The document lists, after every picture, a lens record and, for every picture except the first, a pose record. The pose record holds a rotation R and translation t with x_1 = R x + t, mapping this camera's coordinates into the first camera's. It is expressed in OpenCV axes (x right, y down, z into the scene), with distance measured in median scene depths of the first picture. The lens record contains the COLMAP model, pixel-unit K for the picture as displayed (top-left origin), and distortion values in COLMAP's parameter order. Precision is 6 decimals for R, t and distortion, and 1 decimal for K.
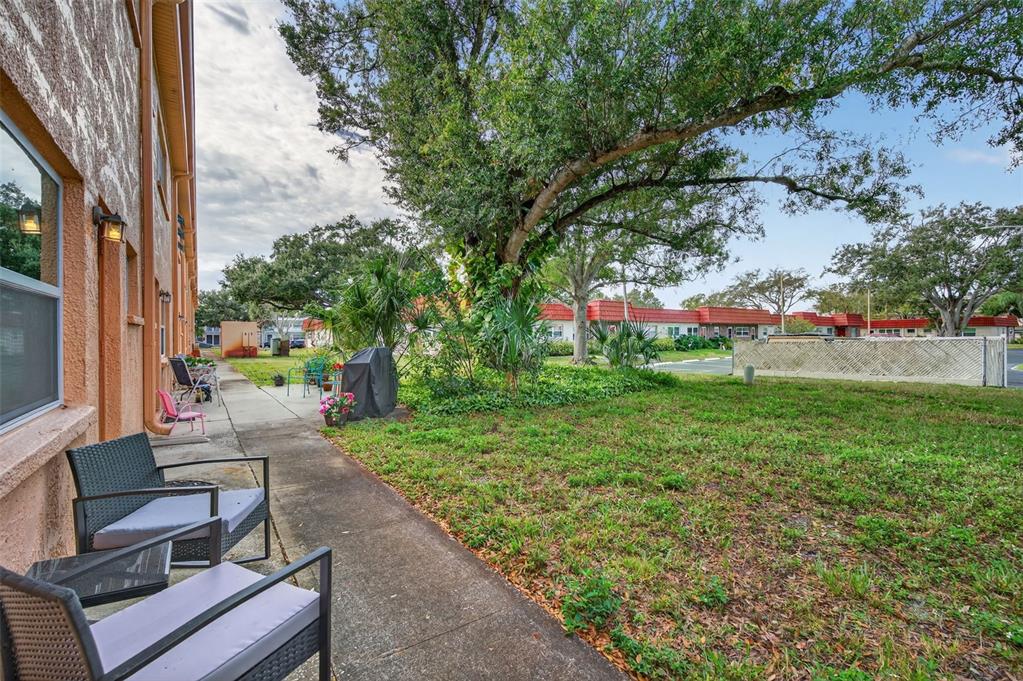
lens RADIAL K [[449.0, 0, 513.3], [0, 449.0, 338.1], [0, 0, 1]] dist [0.000297, -0.000162]
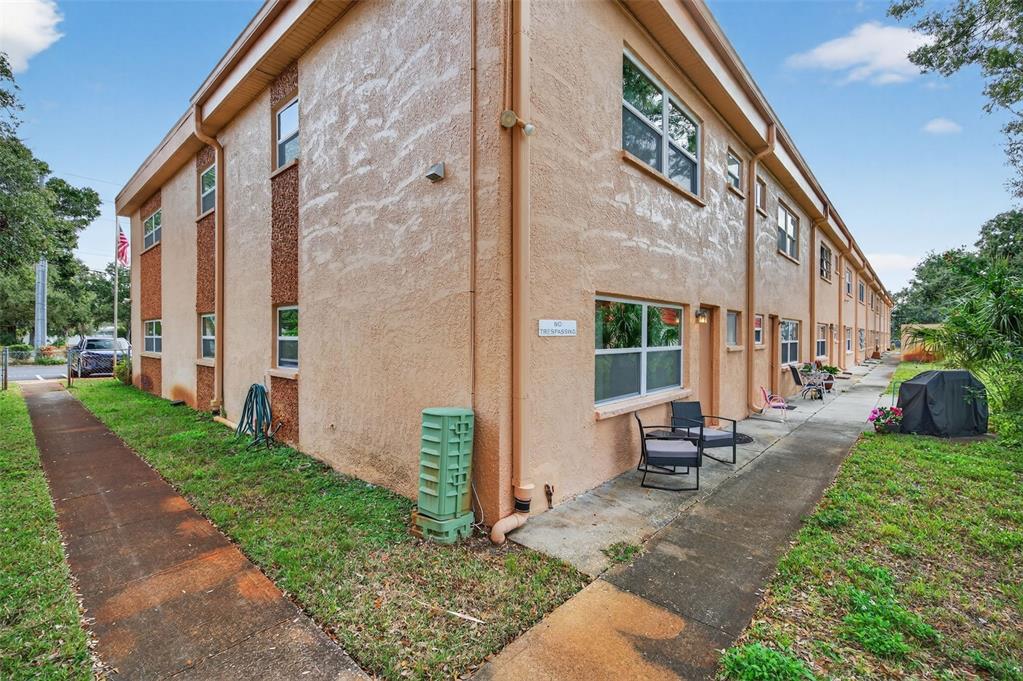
lens RADIAL K [[449.0, 0, 512.4], [0, 449.0, 336.2], [0, 0, 1]] dist [0.000297, -0.000162]
pose [[0.225722, 0.009976, -0.974141, 0.295657], [-0.005803, 0.999944, 0.008895, -0.039017], [0.974174, 0.003645, 0.225767, -0.136544]]
